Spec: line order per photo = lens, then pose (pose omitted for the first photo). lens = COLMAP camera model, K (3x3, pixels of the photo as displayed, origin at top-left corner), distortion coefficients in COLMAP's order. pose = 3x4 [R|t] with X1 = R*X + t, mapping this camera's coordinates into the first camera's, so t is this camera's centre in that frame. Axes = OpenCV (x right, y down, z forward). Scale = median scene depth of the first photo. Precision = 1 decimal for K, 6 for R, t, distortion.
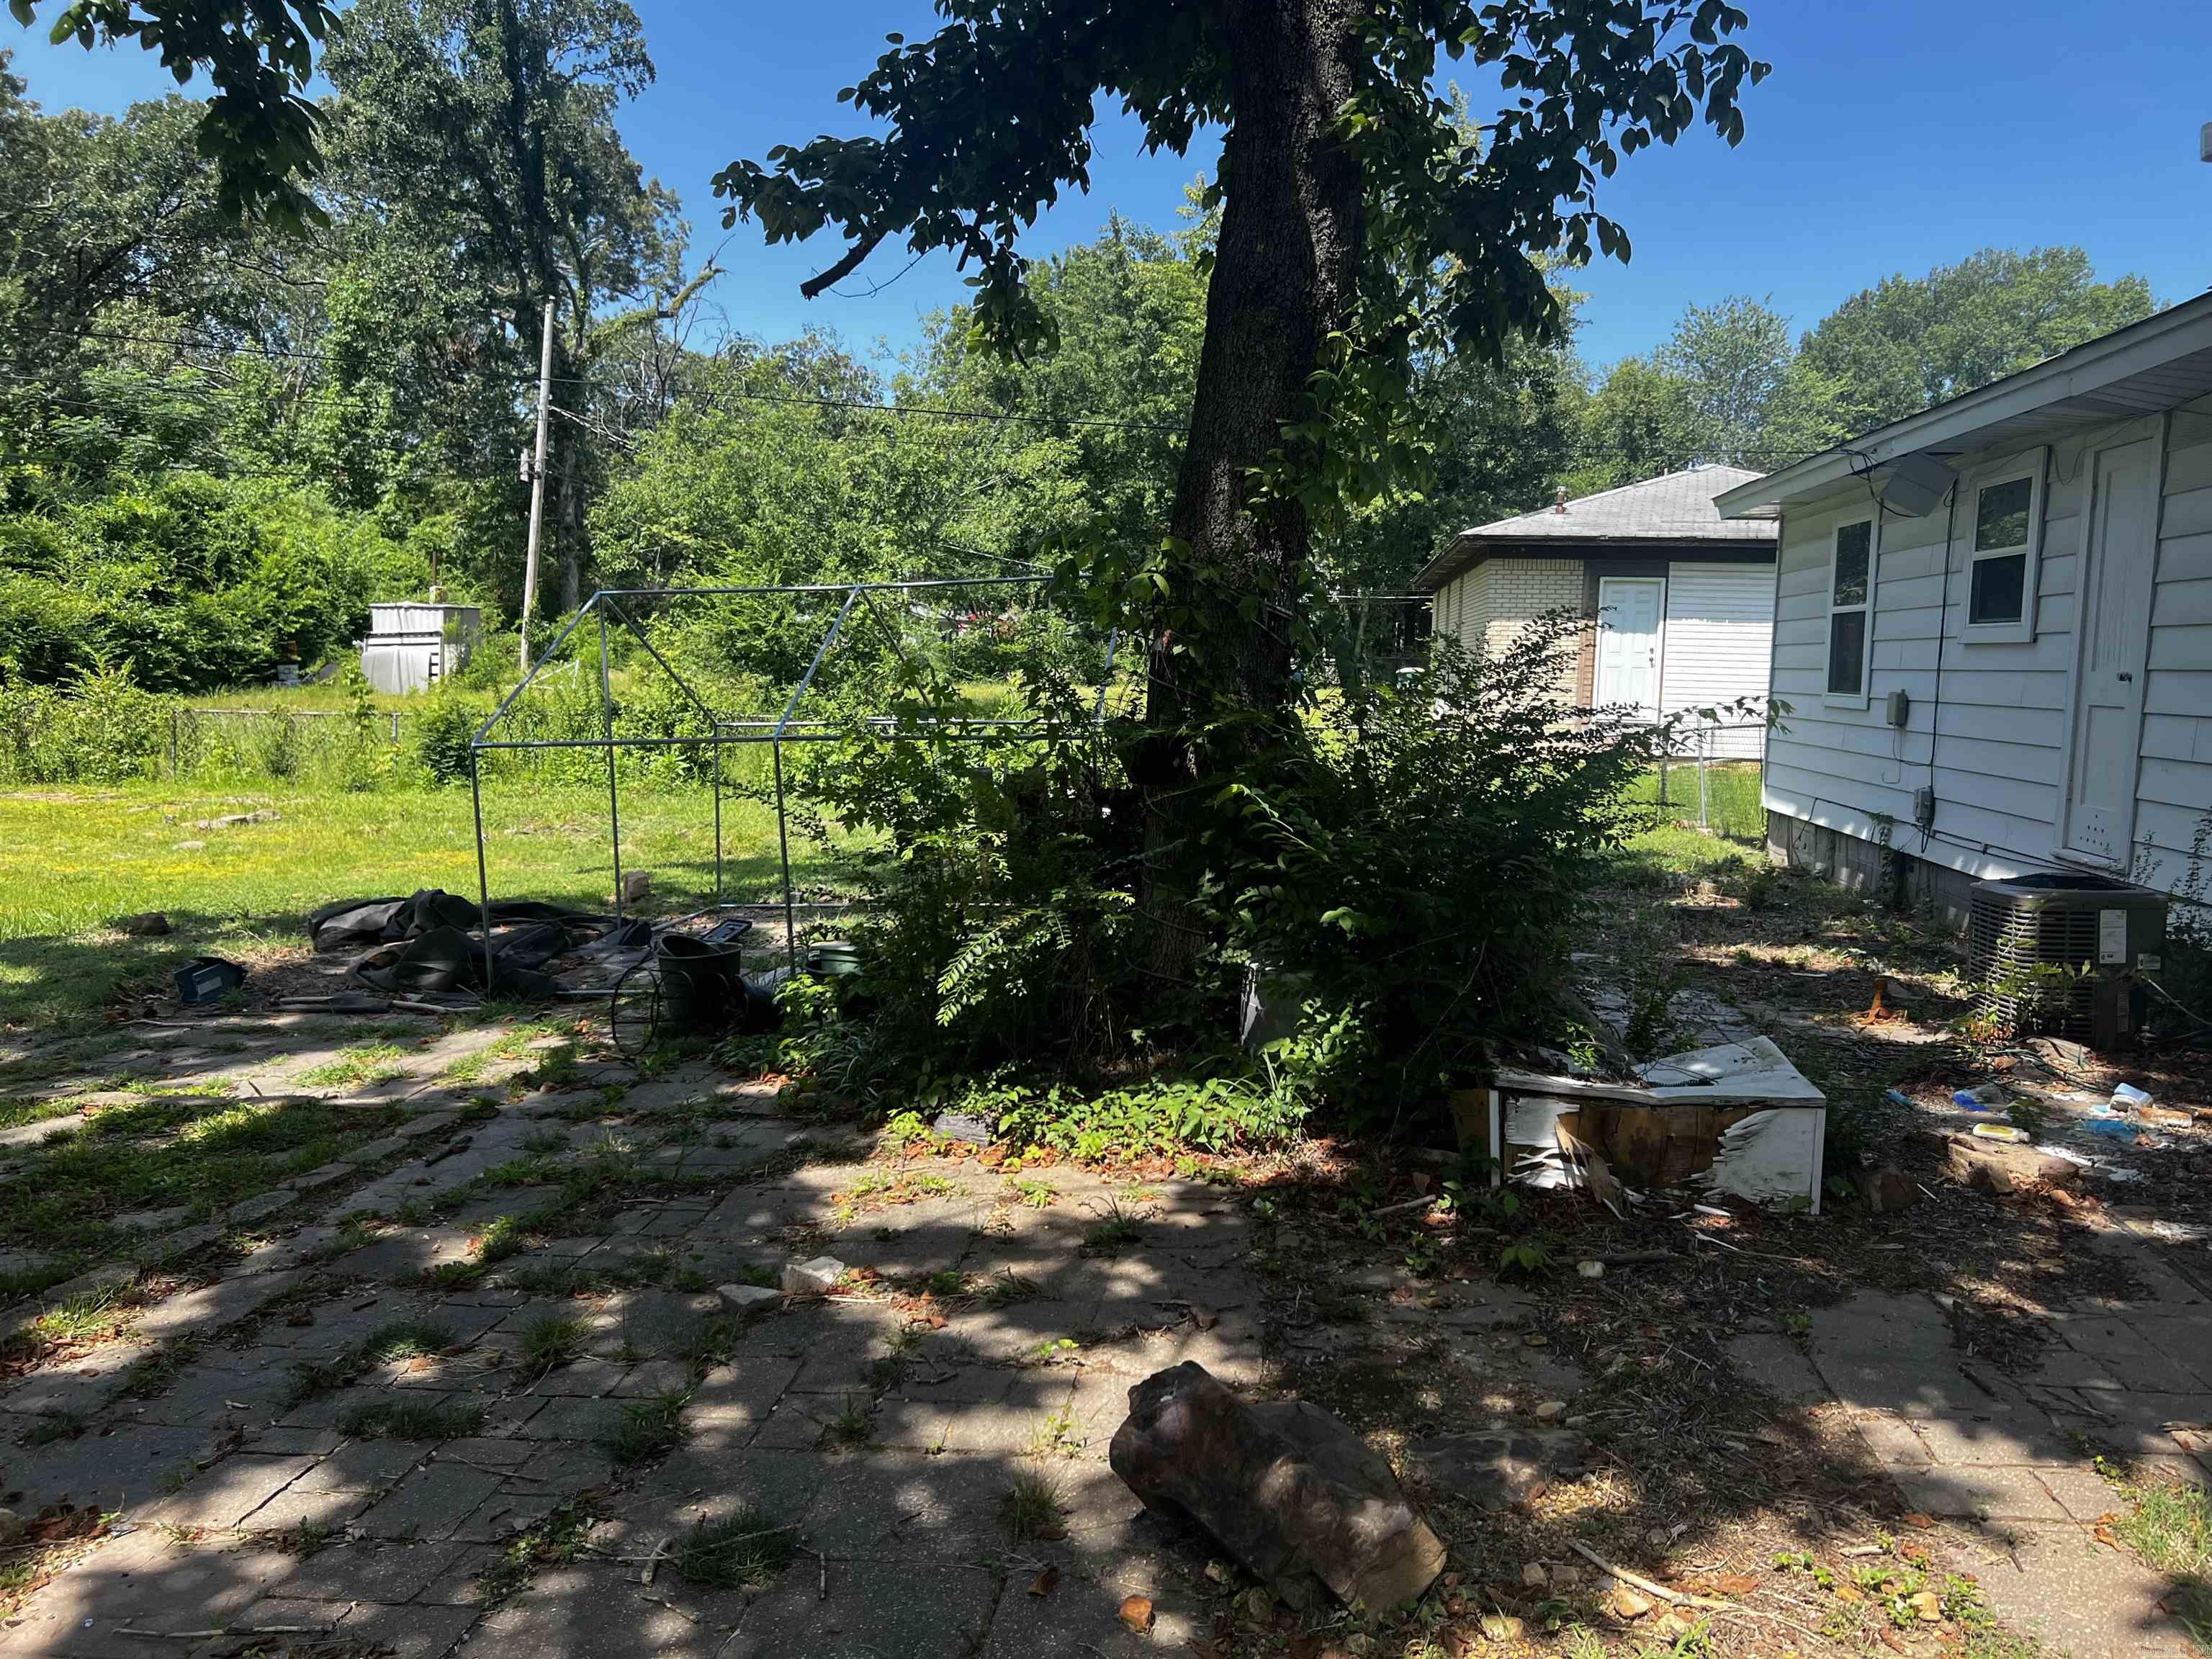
lens RADIAL K [[1678.4, 0, 1105.4], [0, 1678.4, 832.4], [0, 0, 1]] dist [0.049557, -0.051980]
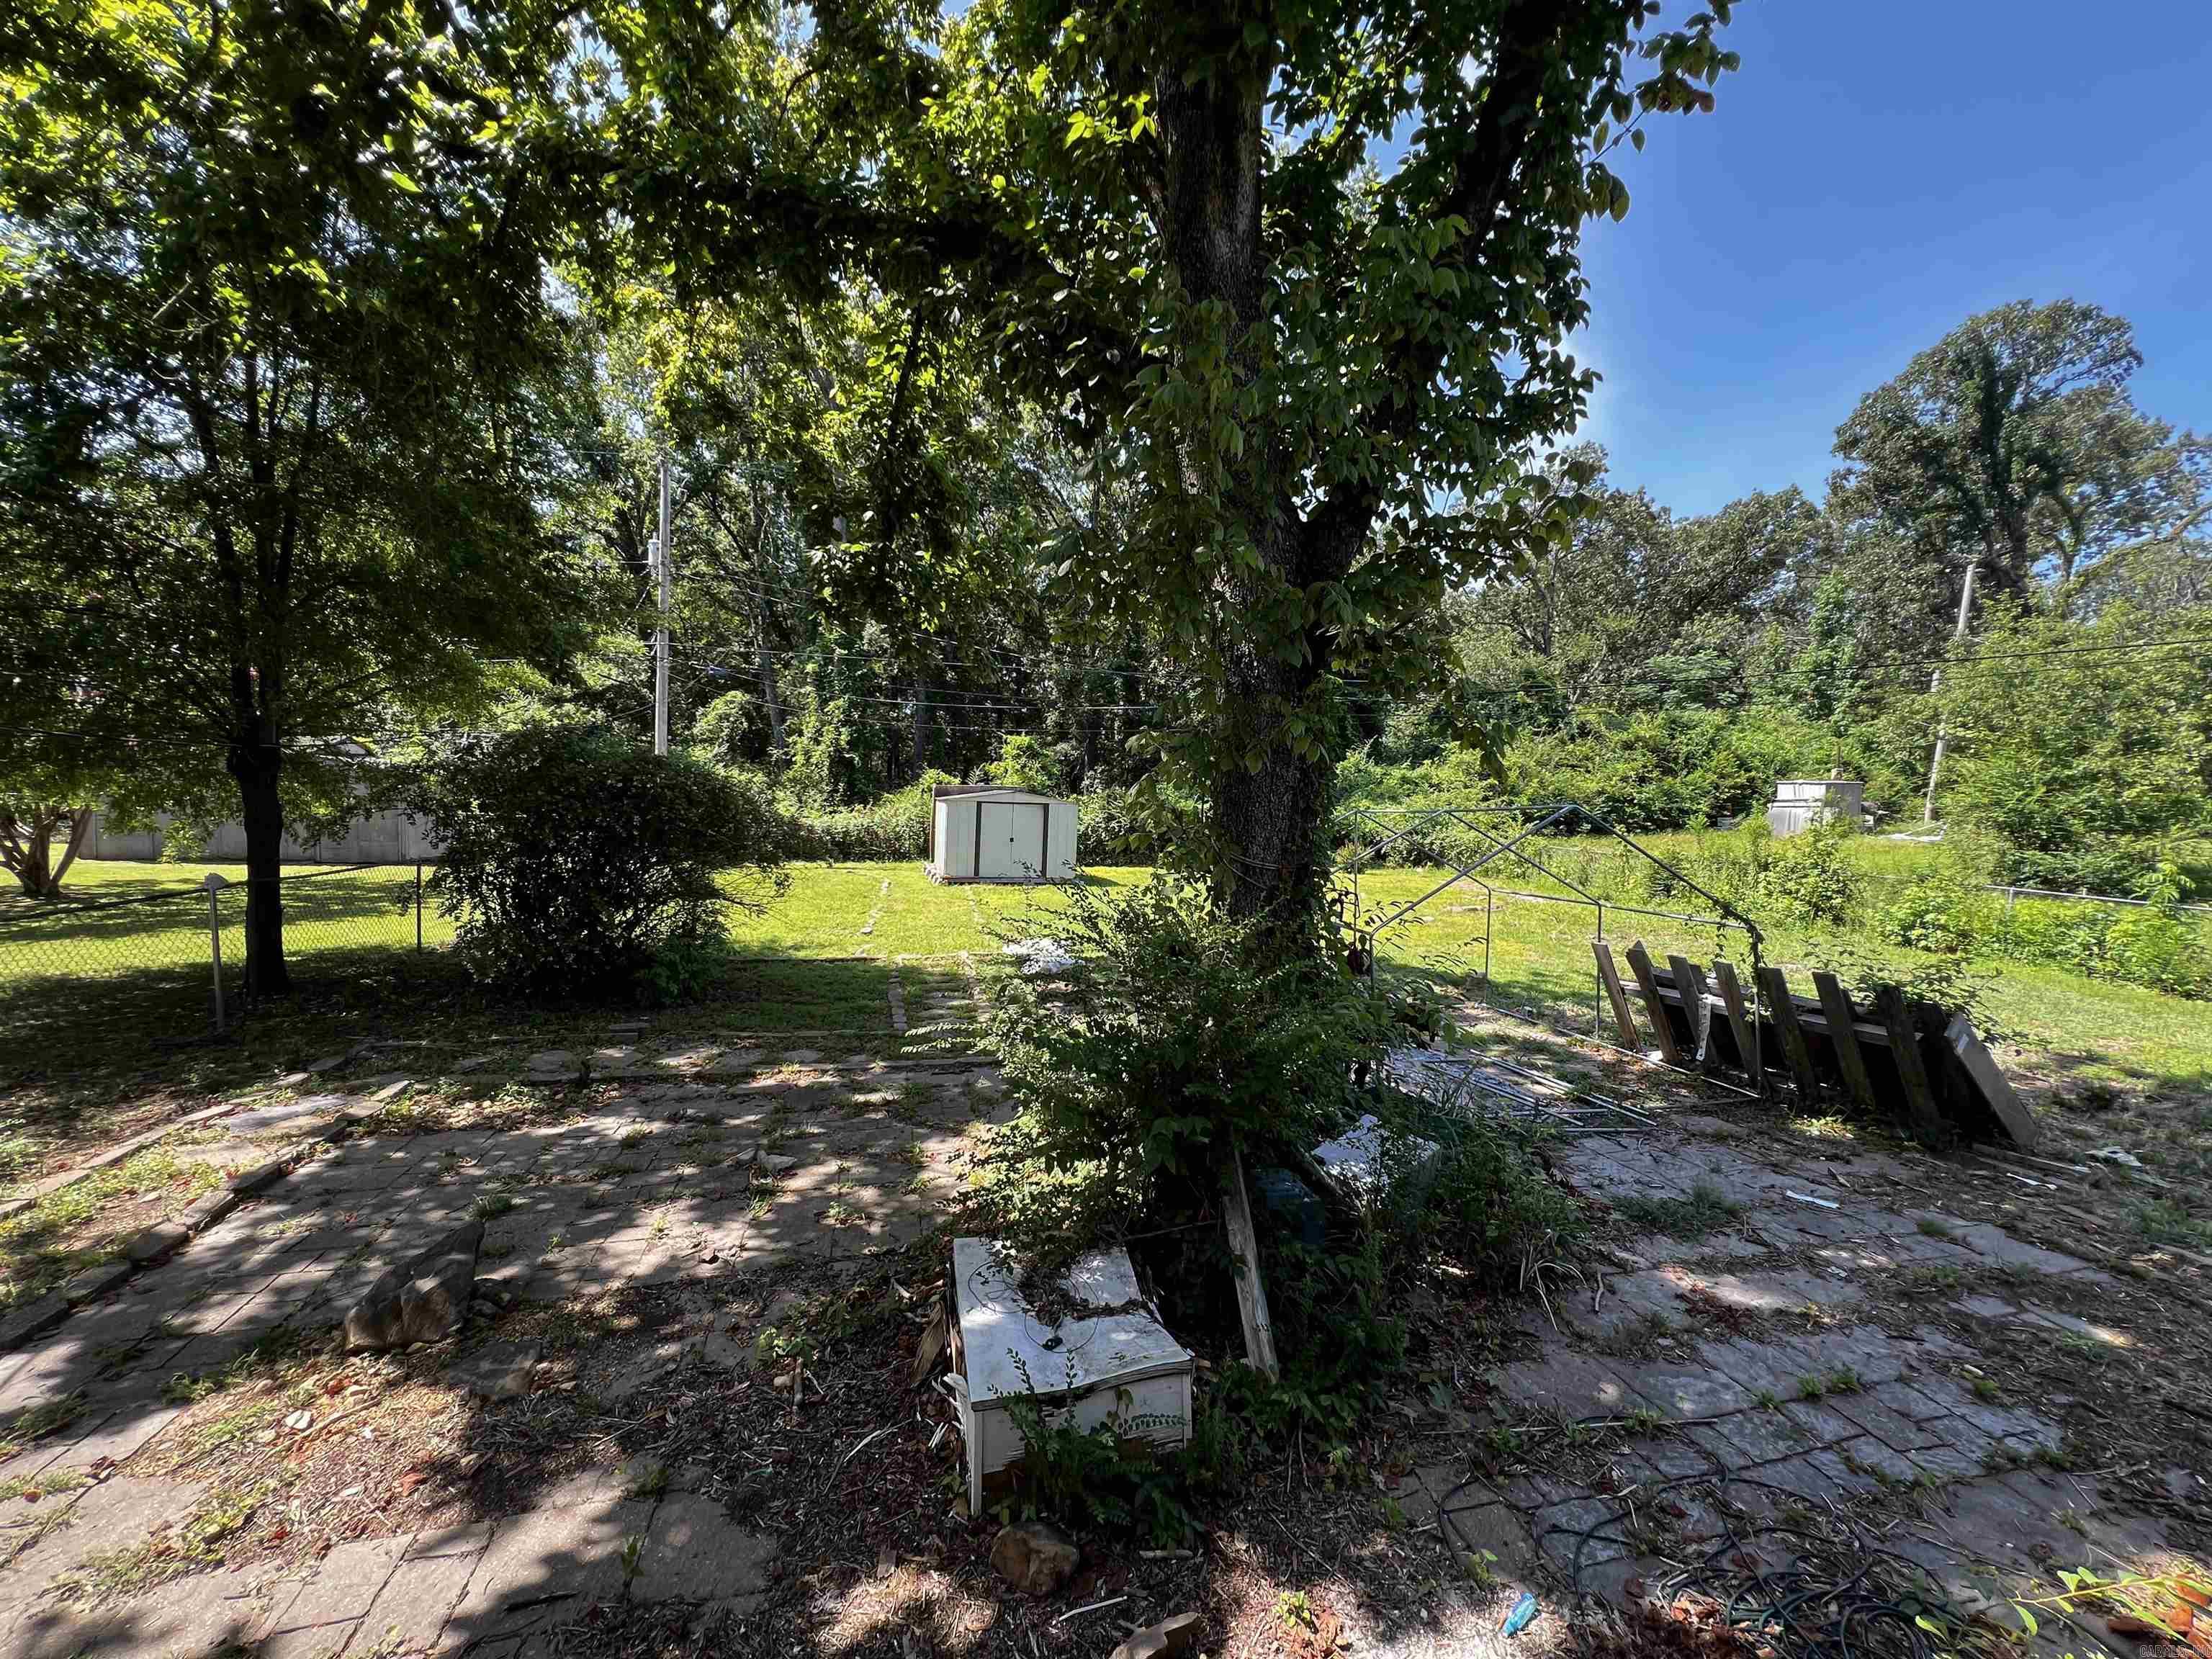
lens RADIAL K [[890.2, 0, 1095.4], [0, 890.2, 815.9], [0, 0, 1]] dist [-0.005539, 0.003064]
pose [[0.361408, 0.026870, -0.932021, 0.118906], [-0.107172, 0.994157, -0.012896, -0.022432], [0.926228, 0.104547, 0.362176, 0.101113]]
